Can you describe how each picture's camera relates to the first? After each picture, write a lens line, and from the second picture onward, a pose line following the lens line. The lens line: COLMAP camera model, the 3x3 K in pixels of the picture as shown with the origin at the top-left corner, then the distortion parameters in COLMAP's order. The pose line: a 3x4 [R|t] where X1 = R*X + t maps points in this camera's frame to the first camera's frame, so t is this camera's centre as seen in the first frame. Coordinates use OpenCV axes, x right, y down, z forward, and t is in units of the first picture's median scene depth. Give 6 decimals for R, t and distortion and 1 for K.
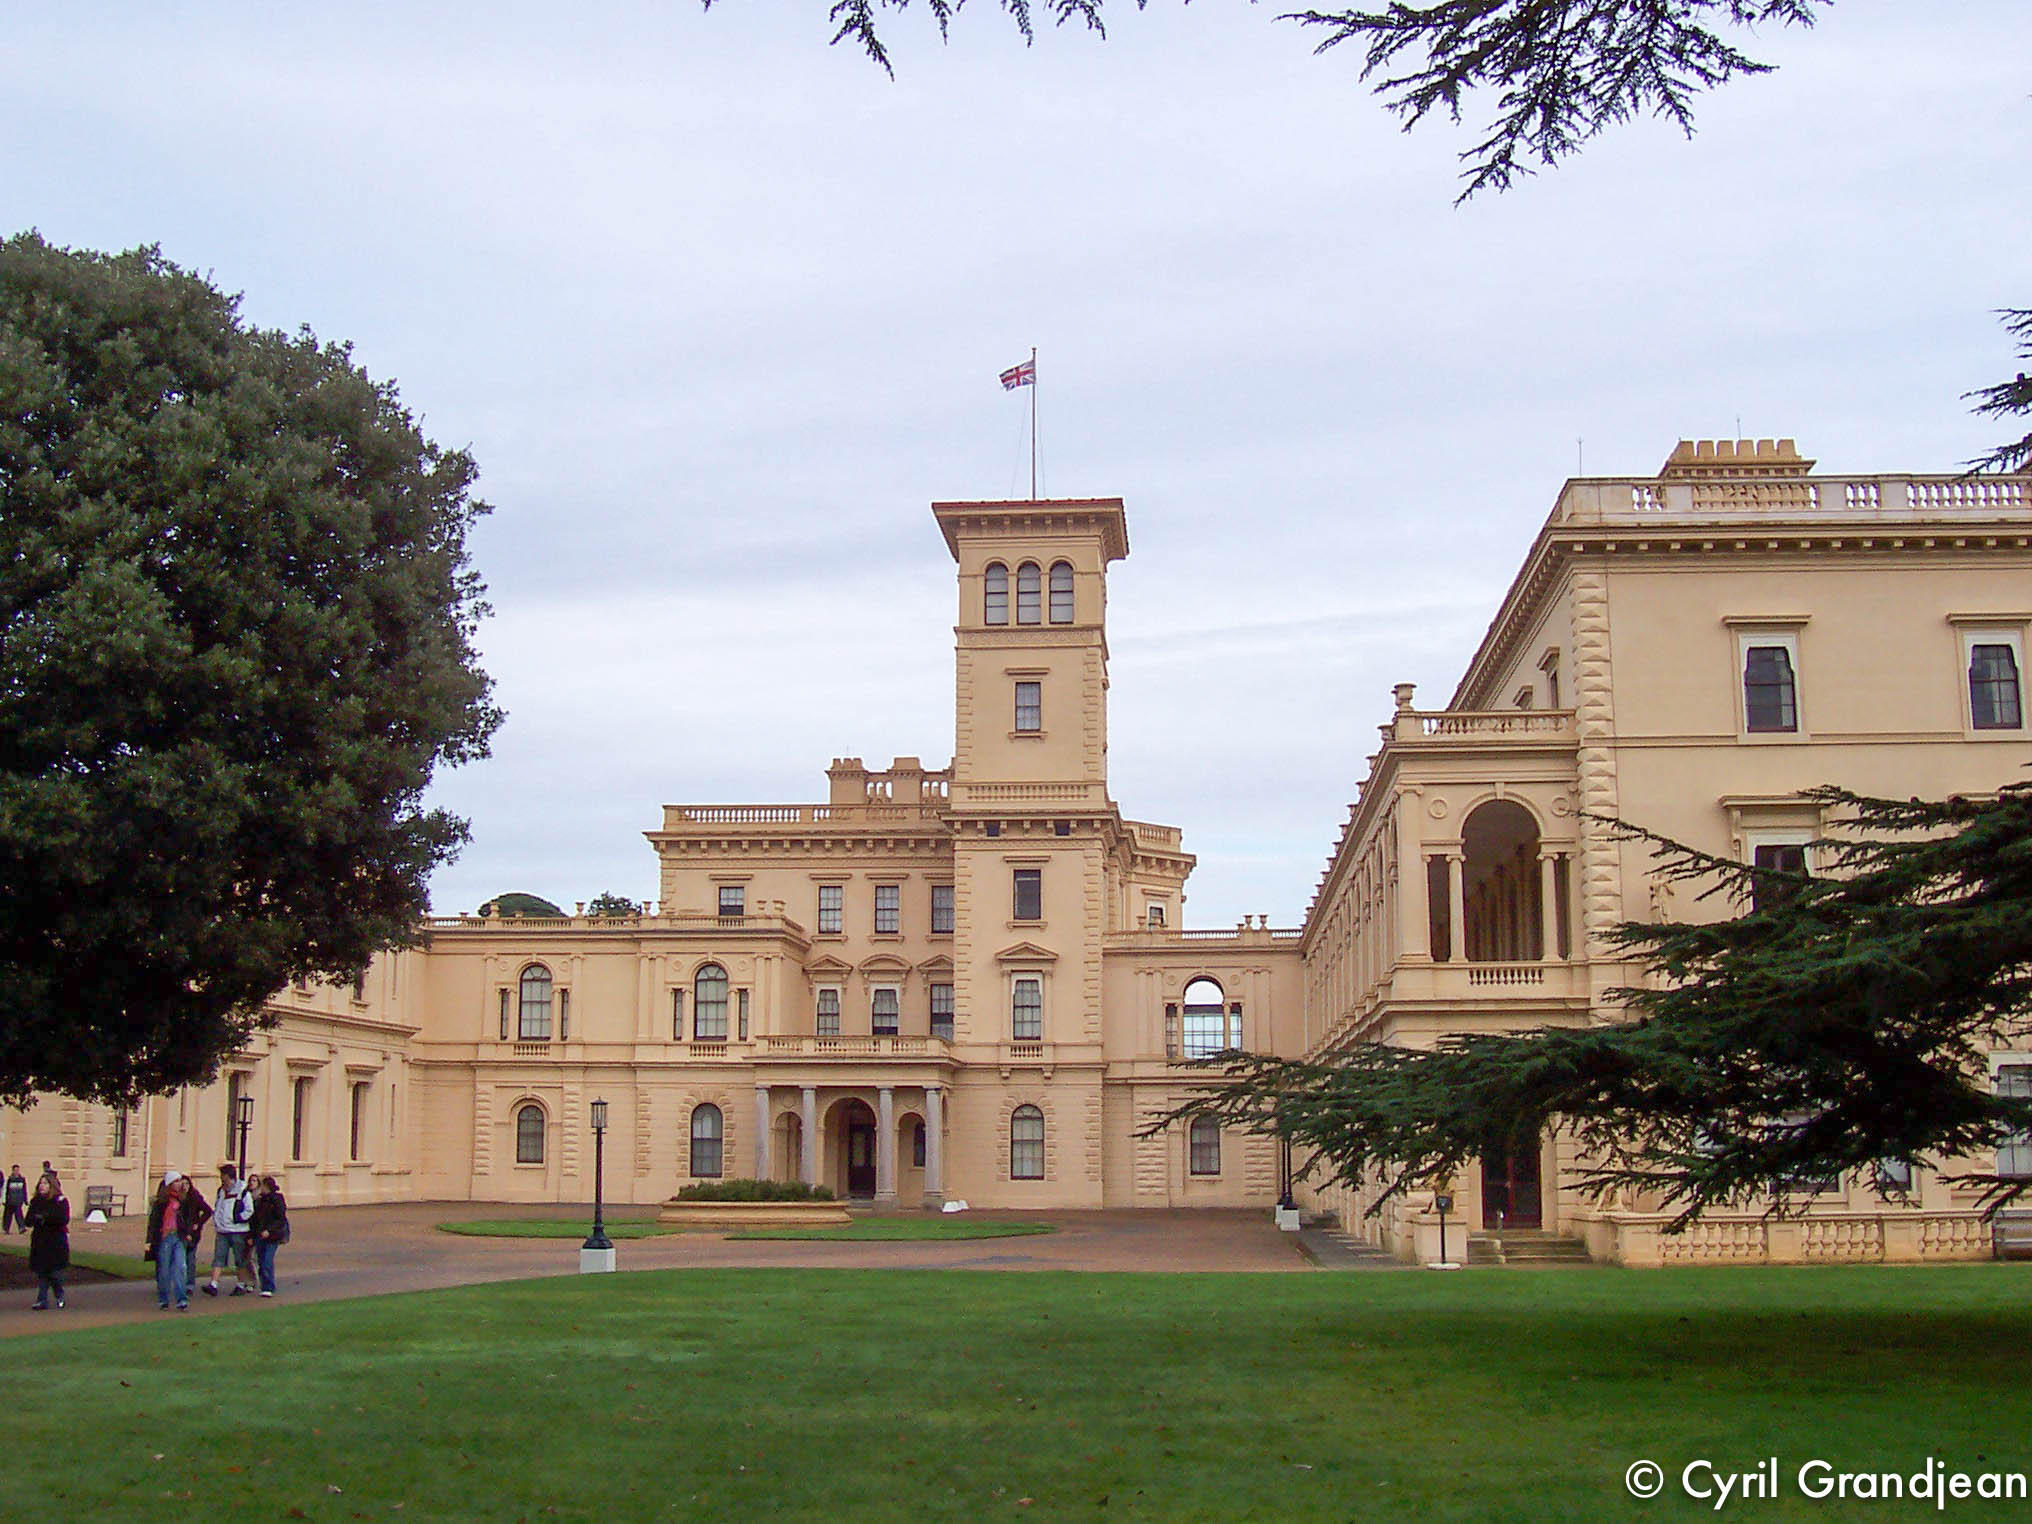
lens RADIAL K [[2206.4, 0, 1018.3], [0, 2206.4, 720.9], [0, 0, 1]] dist [-0.196735, 0.232136]
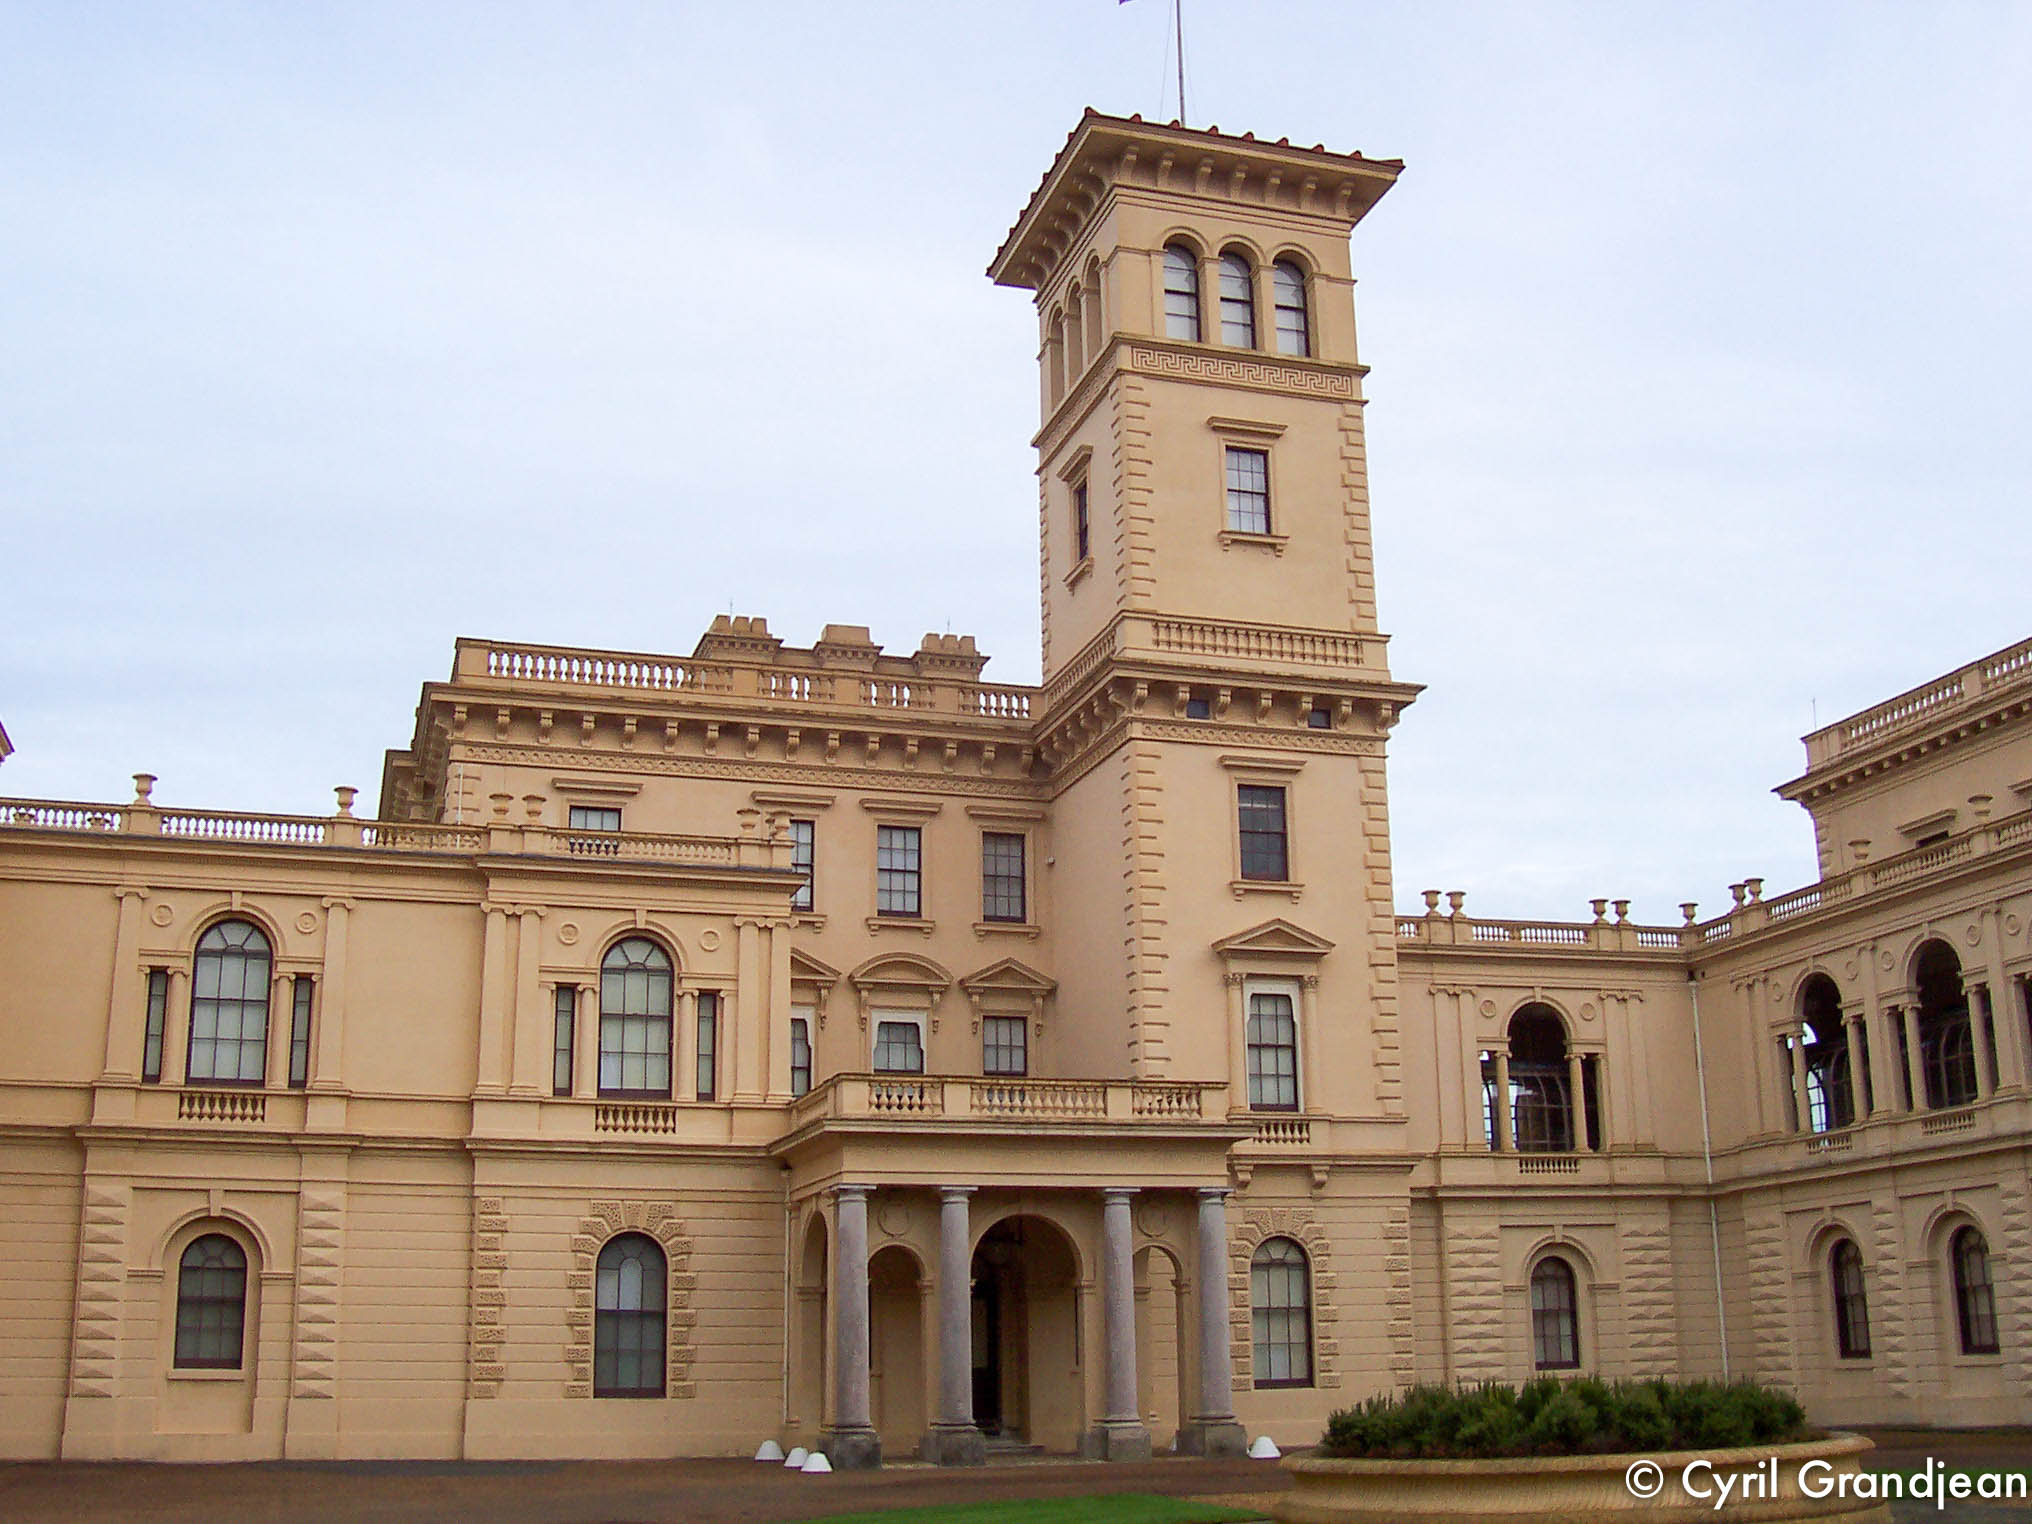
lens RADIAL K [[2206.4, 0, 1018.3], [0, 2206.4, 720.9], [0, 0, 1]] dist [-0.196735, 0.232136]
pose [[0.928326, 0.092703, 0.360025, -0.239038], [-0.057465, 0.992554, -0.107399, 0.111649], [-0.367300, 0.079012, 0.926740, 0.535475]]
